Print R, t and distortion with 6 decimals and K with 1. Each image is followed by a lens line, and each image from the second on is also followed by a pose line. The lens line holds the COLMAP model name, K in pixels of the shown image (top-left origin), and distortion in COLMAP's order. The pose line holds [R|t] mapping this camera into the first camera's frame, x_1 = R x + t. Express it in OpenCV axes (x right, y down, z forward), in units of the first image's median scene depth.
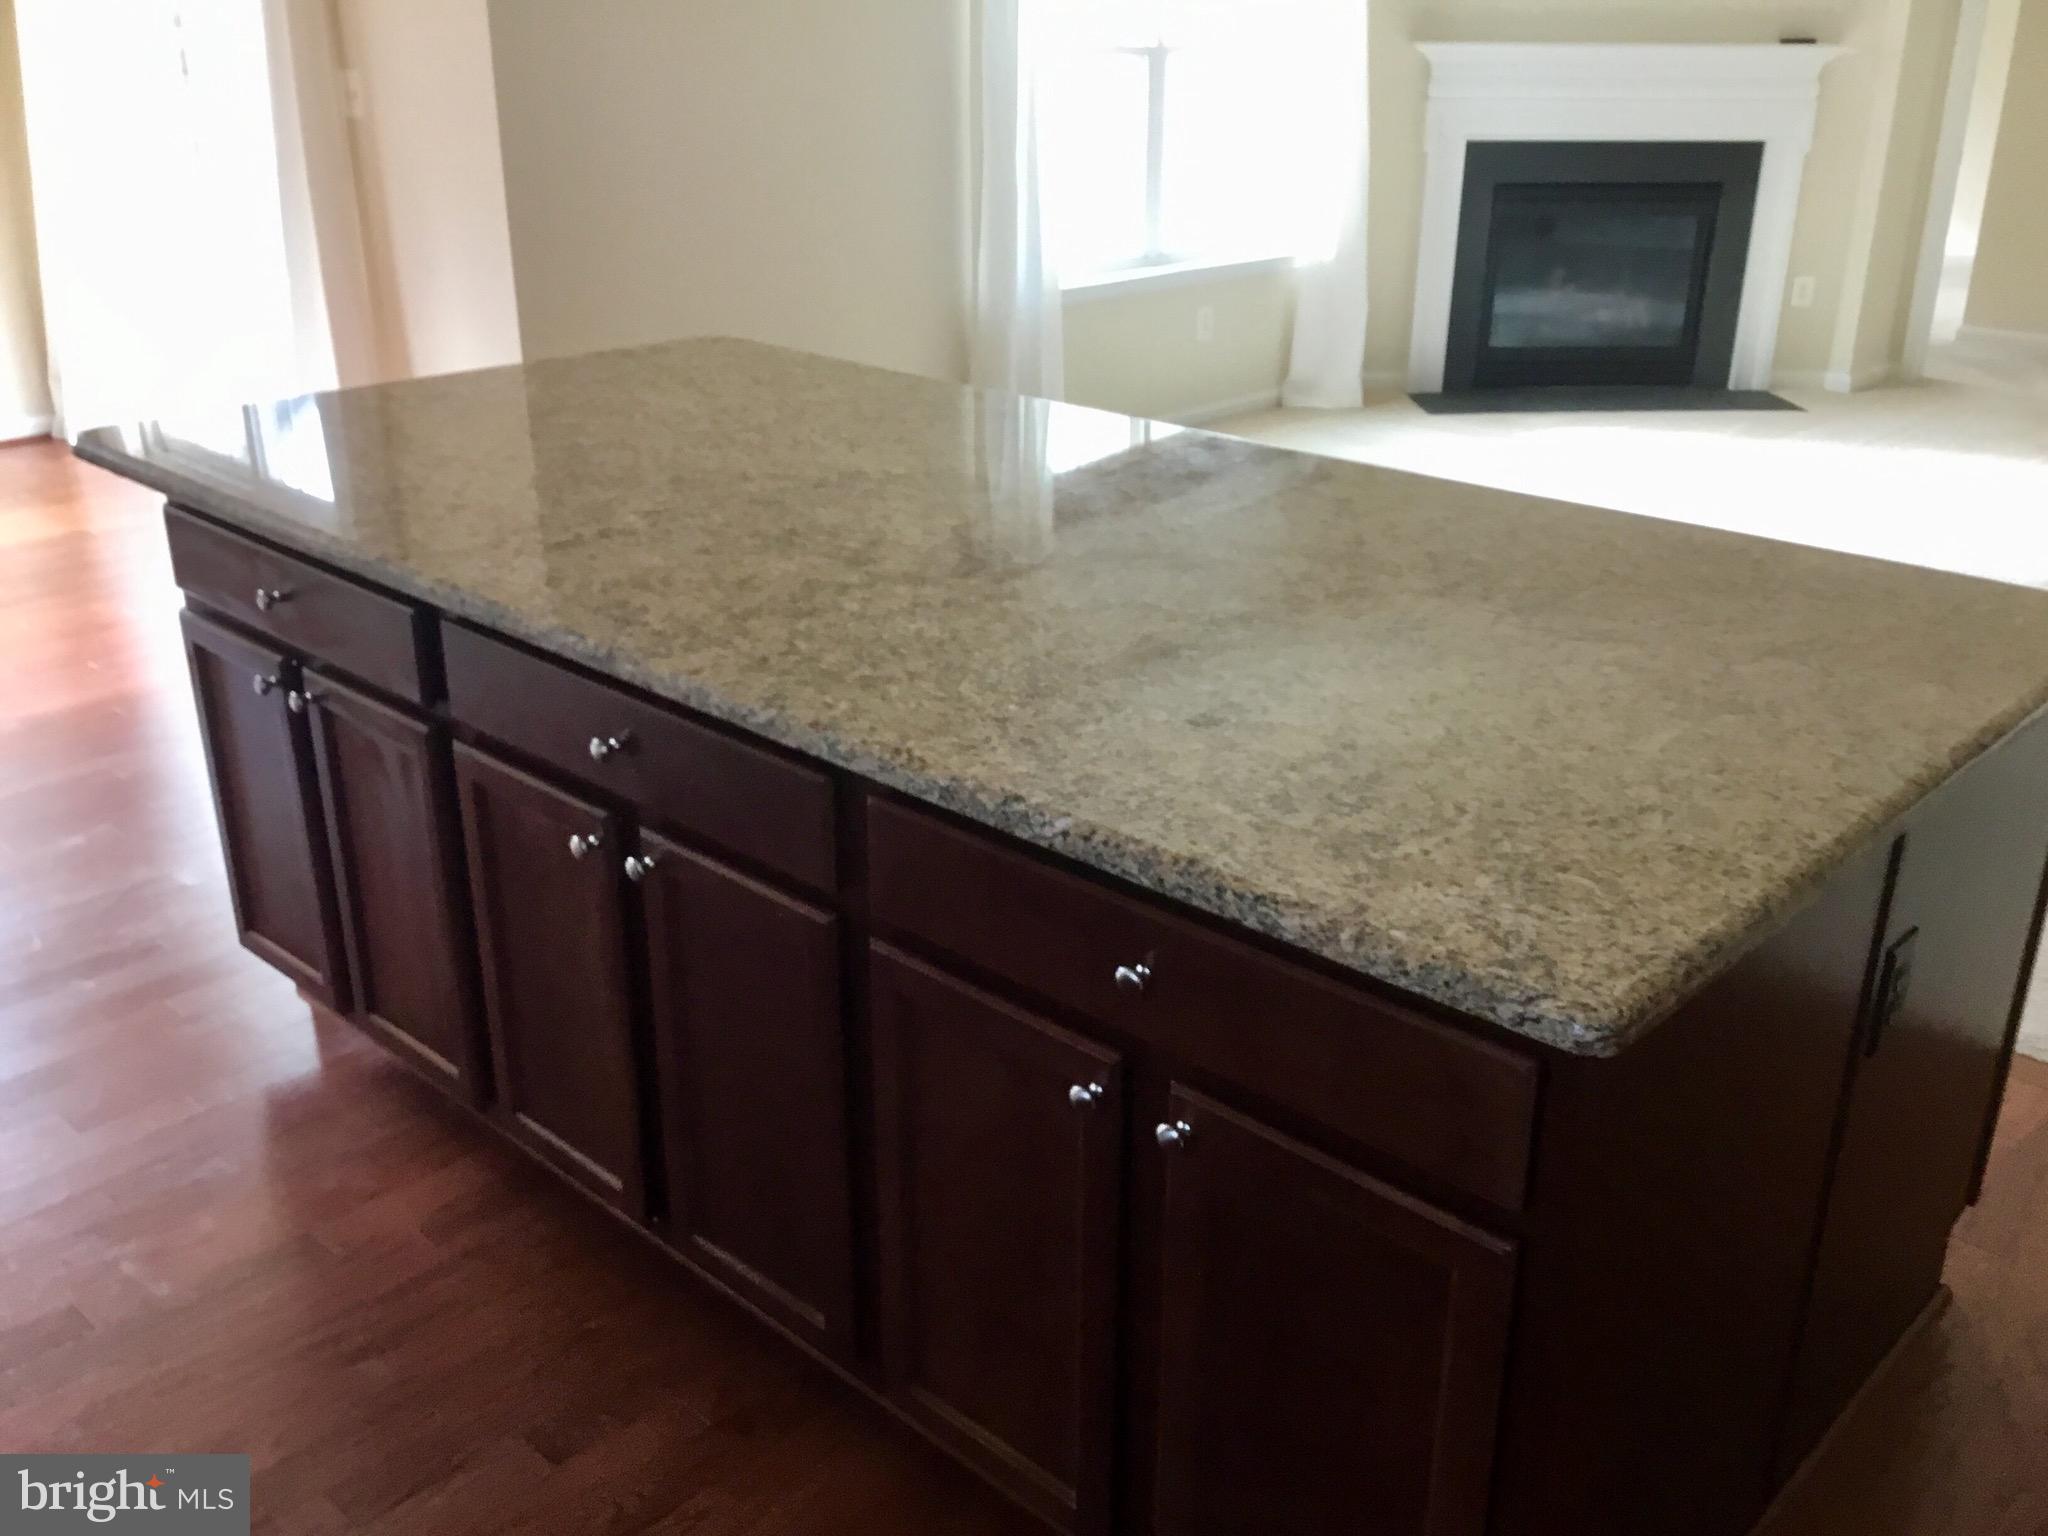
lens RADIAL K [[1825.7, 0, 1033.6], [0, 1825.7, 775.4], [0, 0, 1]] dist [0.109963, -0.203694]
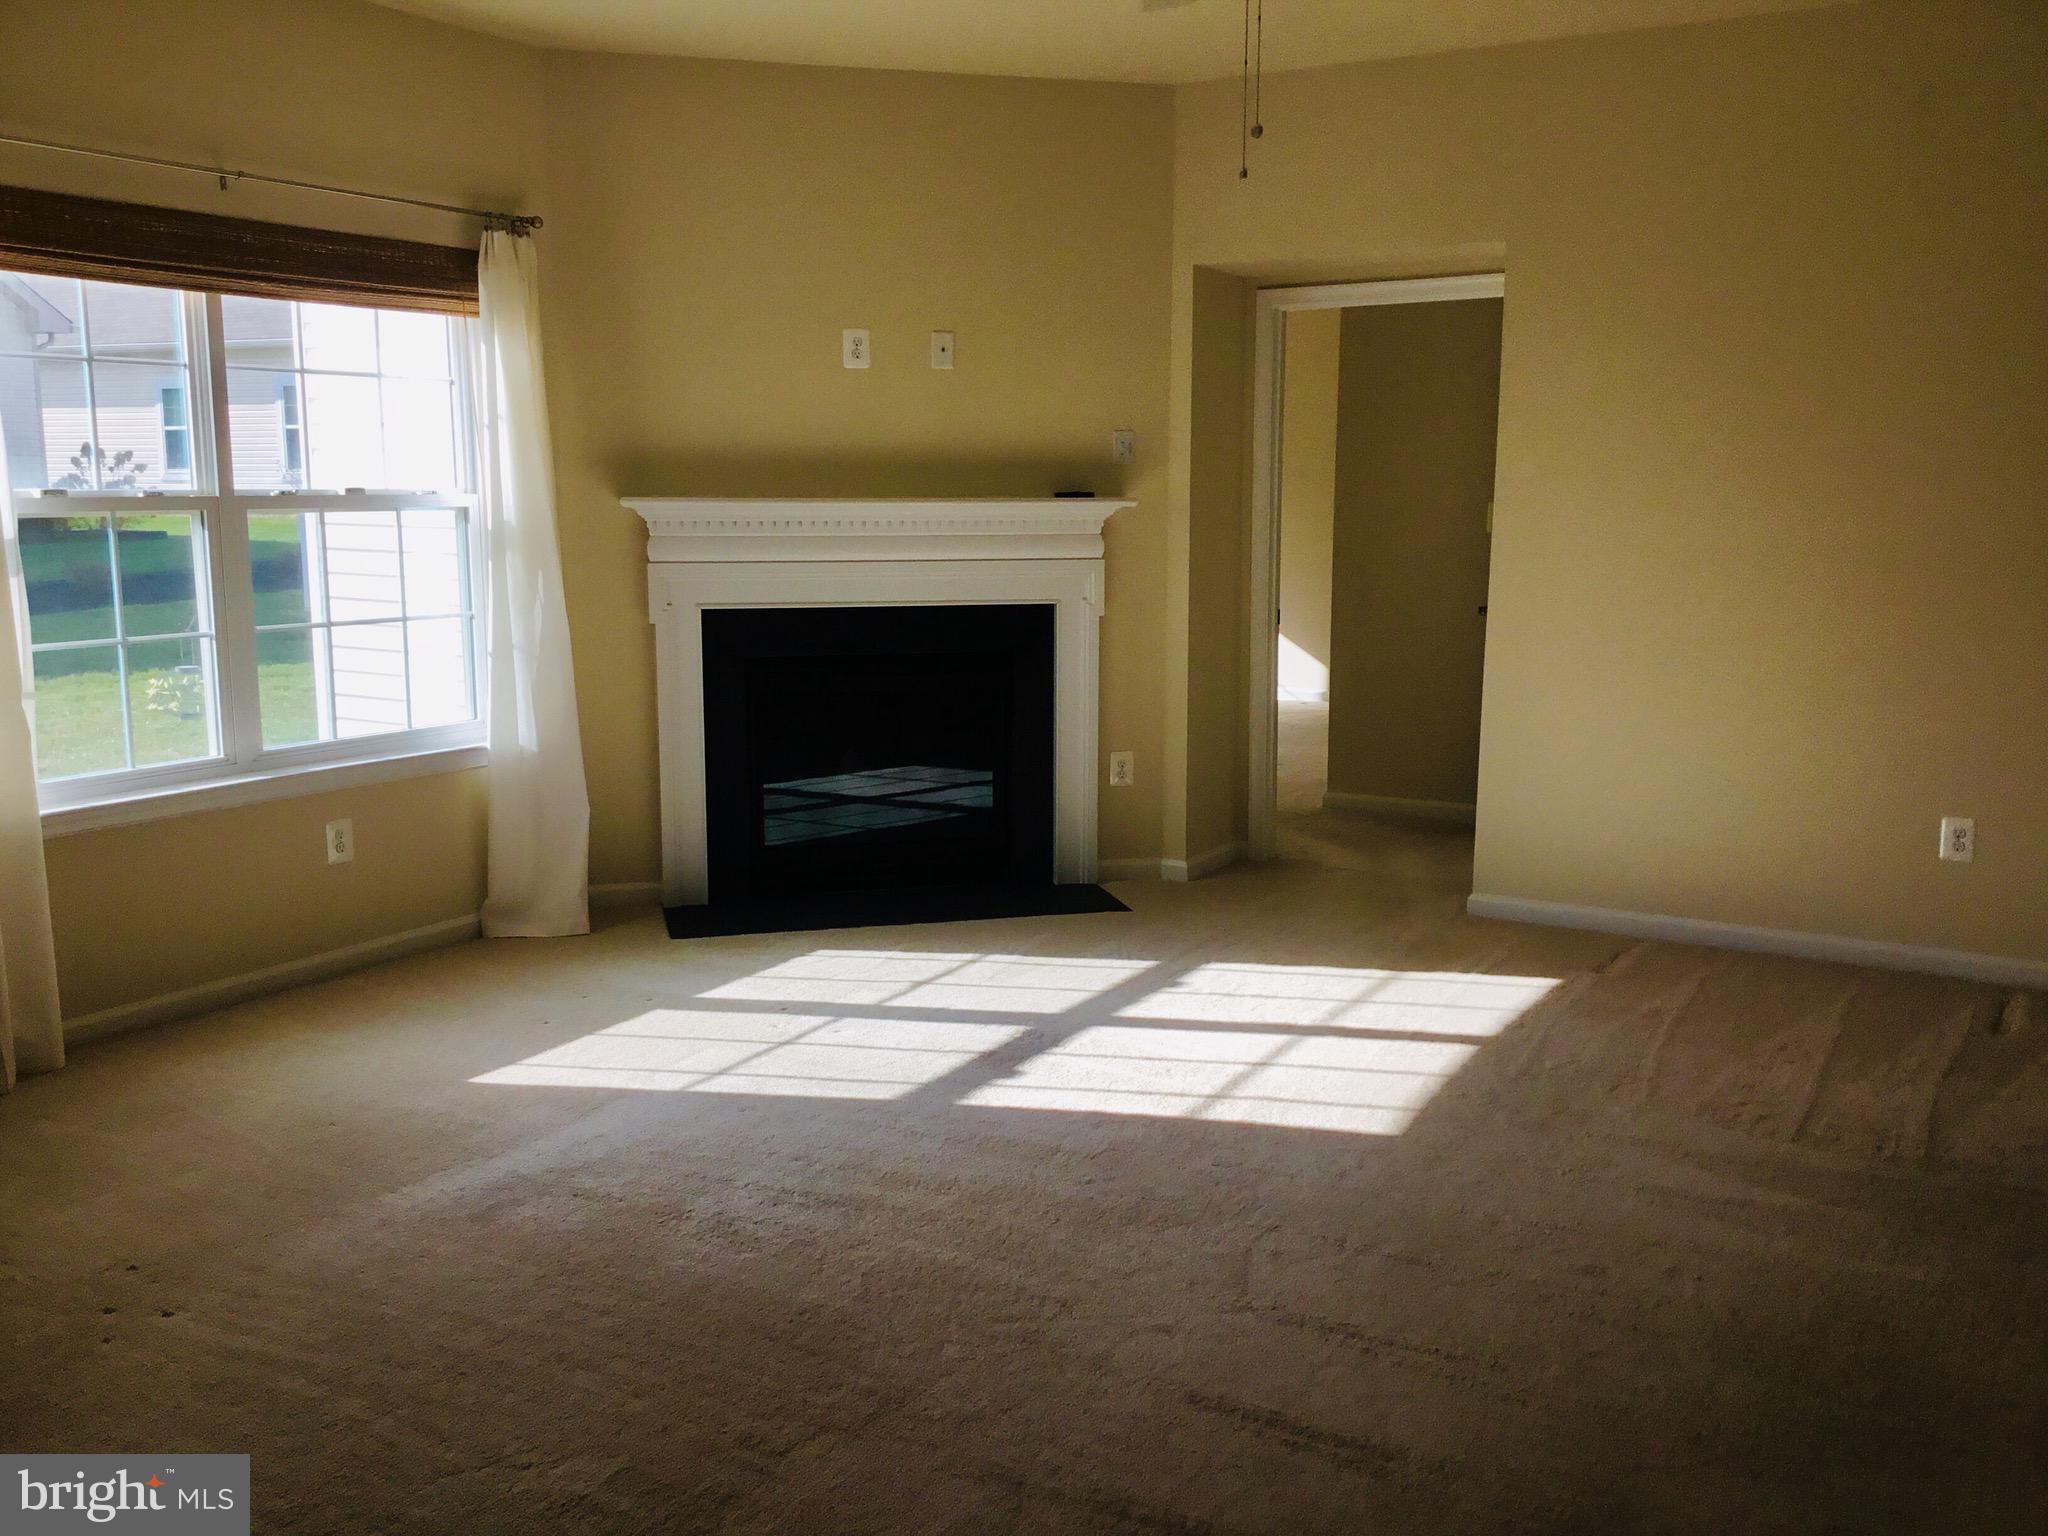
lens RADIAL K [[1825.7, 0, 1033.6], [0, 1825.7, 775.4], [0, 0, 1]] dist [0.109963, -0.203694]
pose [[0.975003, -0.039209, 0.218704, 0.195037], [0.089908, 0.969744, -0.226966, -0.071494], [-0.203188, 0.240956, 0.949028, 0.209065]]
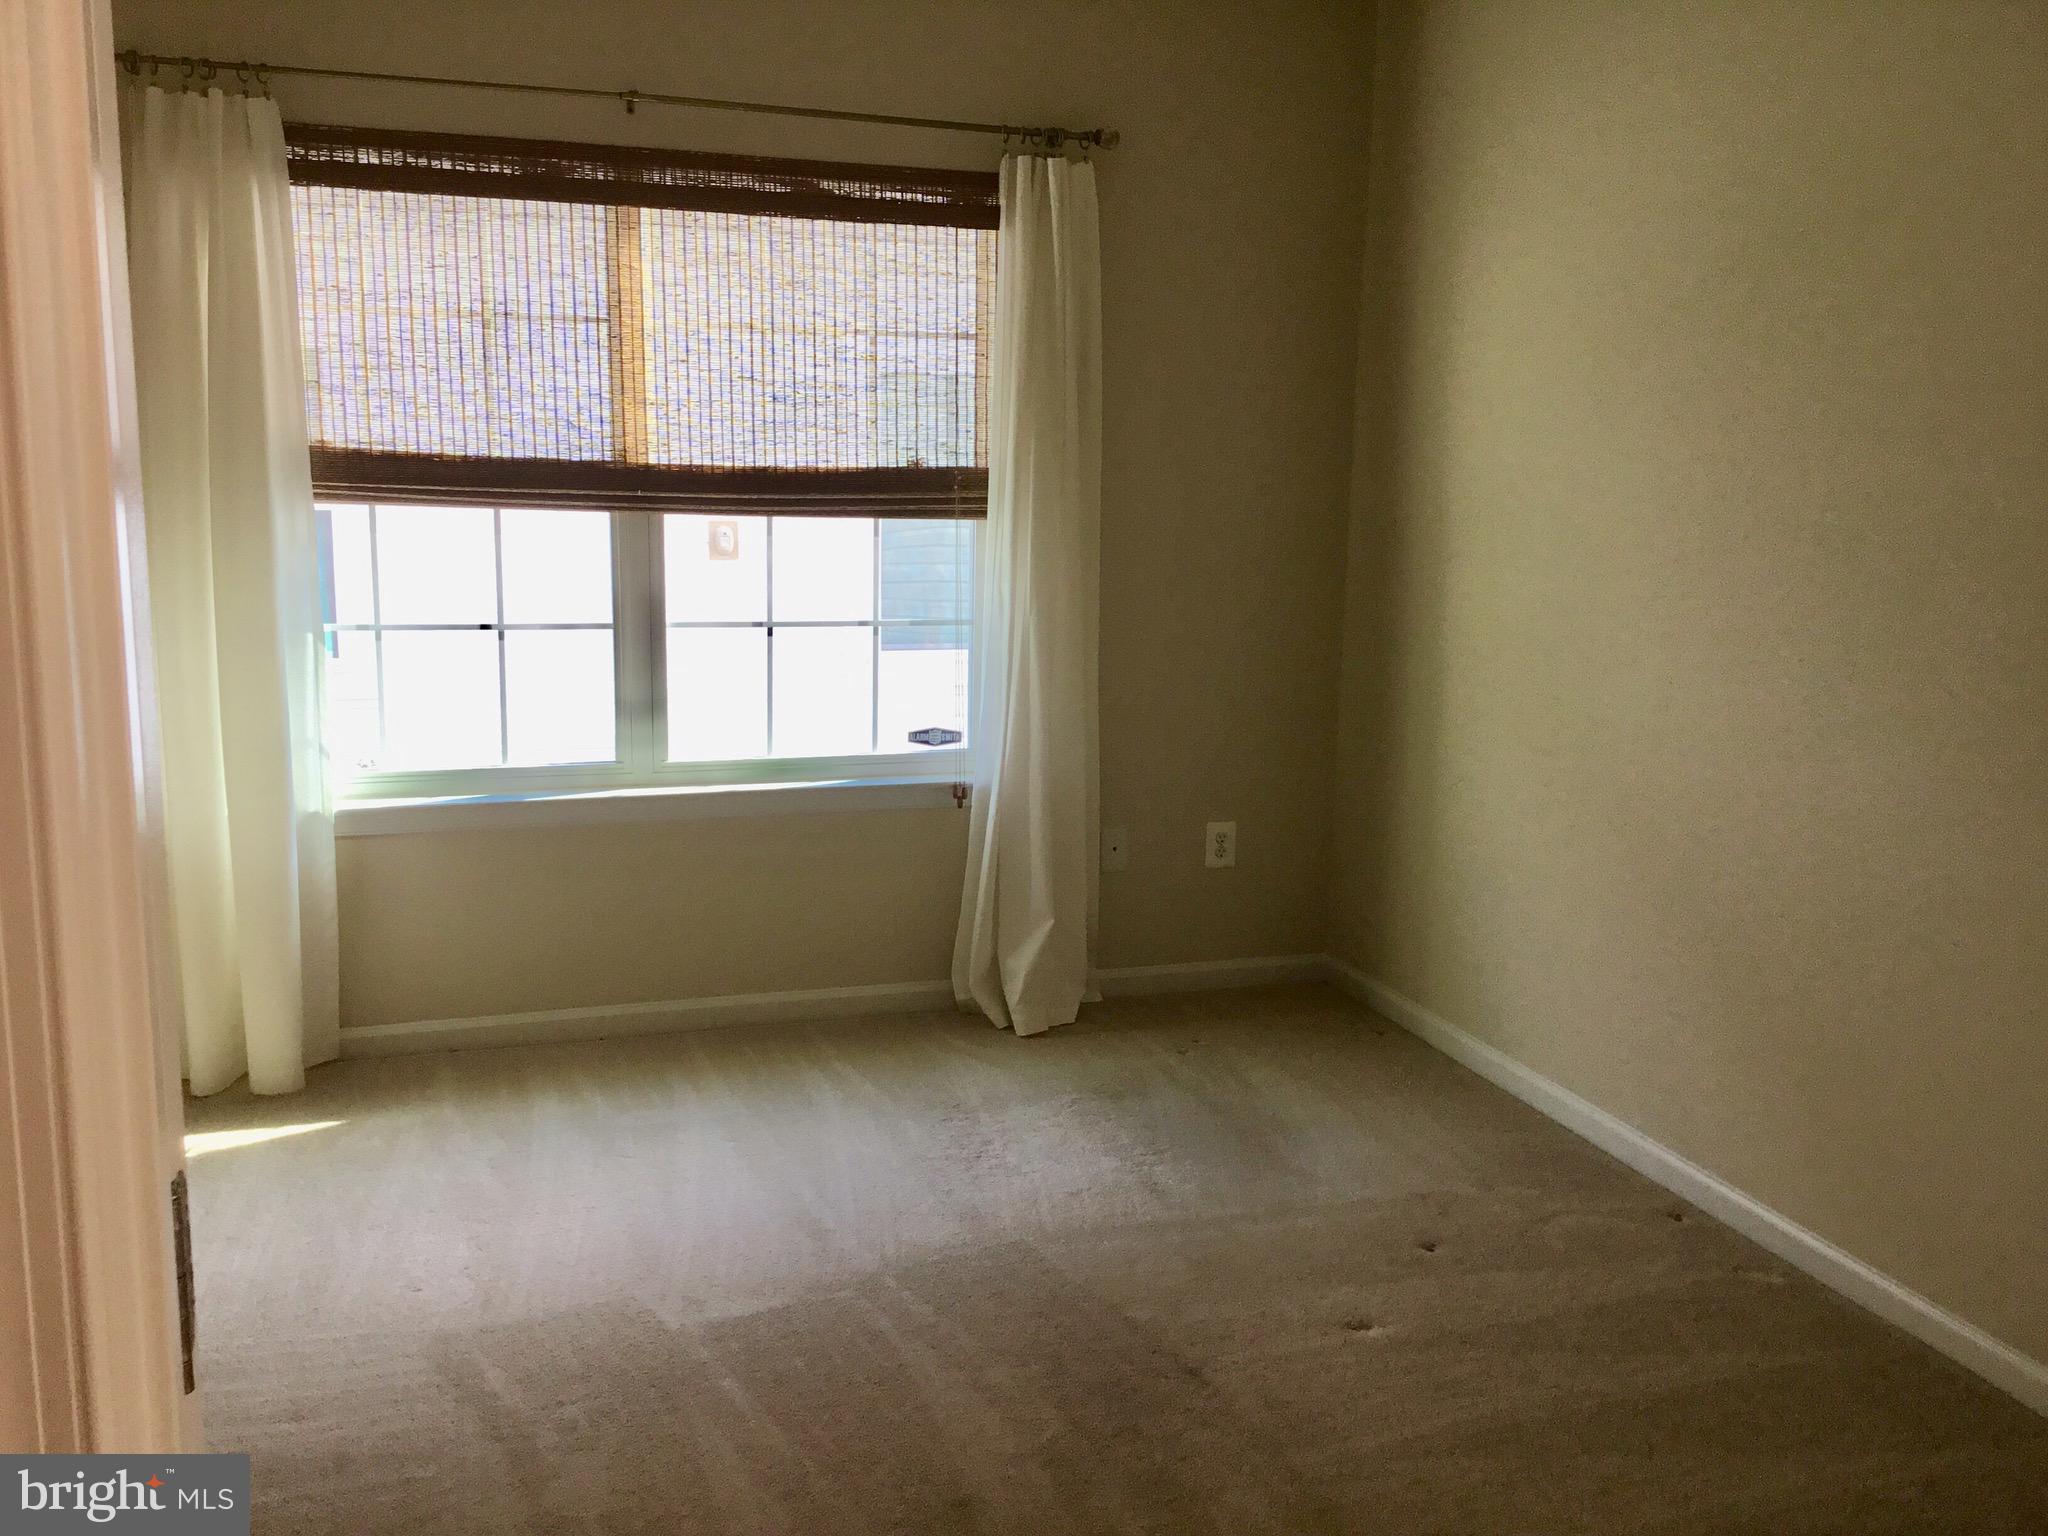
lens RADIAL K [[1825.7, 0, 1033.6], [0, 1825.7, 775.4], [0, 0, 1]] dist [0.109963, -0.203694]
pose [[0.884669, 0.093660, -0.456714, 0.451532], [-0.195408, 0.963905, -0.180838, -0.169415], [0.423292, 0.249228, 0.871039, 0.437762]]
